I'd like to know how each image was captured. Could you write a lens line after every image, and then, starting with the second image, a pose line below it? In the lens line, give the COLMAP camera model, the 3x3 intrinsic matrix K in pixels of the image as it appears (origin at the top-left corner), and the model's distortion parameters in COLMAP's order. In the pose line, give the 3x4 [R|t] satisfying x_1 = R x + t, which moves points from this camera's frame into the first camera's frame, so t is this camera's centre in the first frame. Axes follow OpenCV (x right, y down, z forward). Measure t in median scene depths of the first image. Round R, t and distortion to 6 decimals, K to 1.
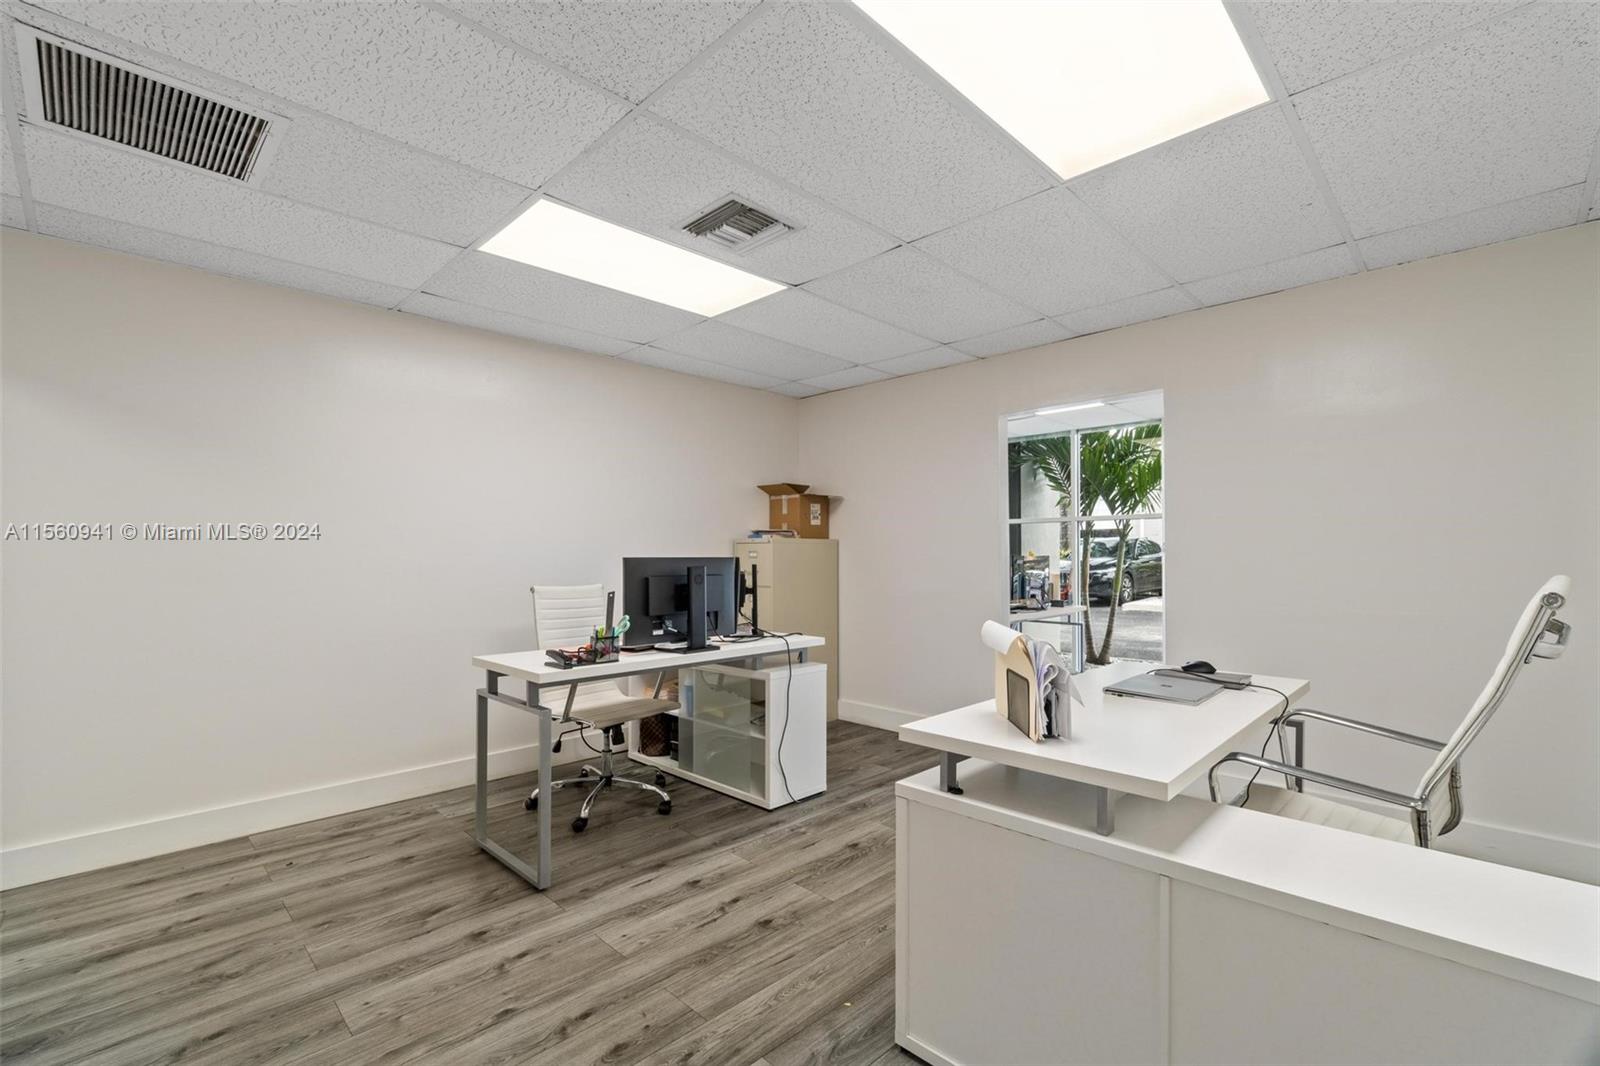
lens RADIAL K [[694.6, 0, 794.8], [0, 694.6, 550.2], [0, 0, 1]] dist [-0.000487, 0.001357]
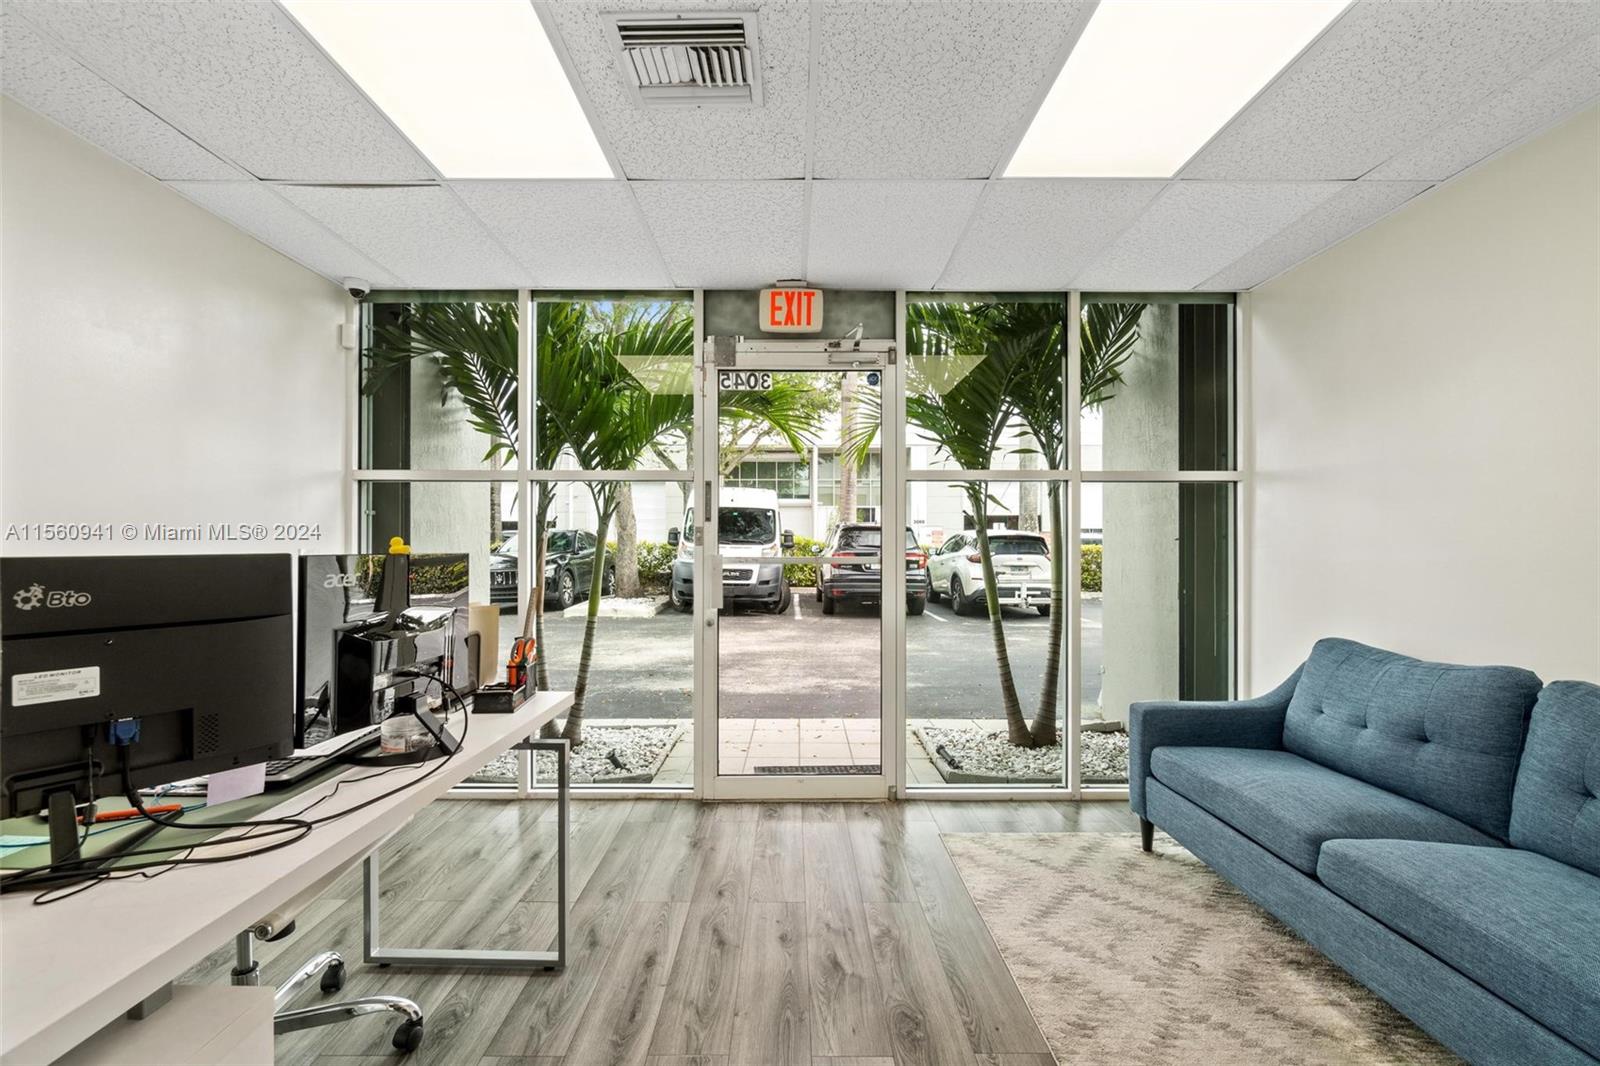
lens RADIAL K [[694.6, 0, 794.8], [0, 694.6, 550.2], [0, 0, 1]] dist [-0.000487, 0.001357]
pose [[0.707013, 0.002070, 0.707198, 0.493935], [-0.008497, 0.999948, 0.005568, 0.006505], [-0.707150, -0.009946, 0.706994, 1.338669]]
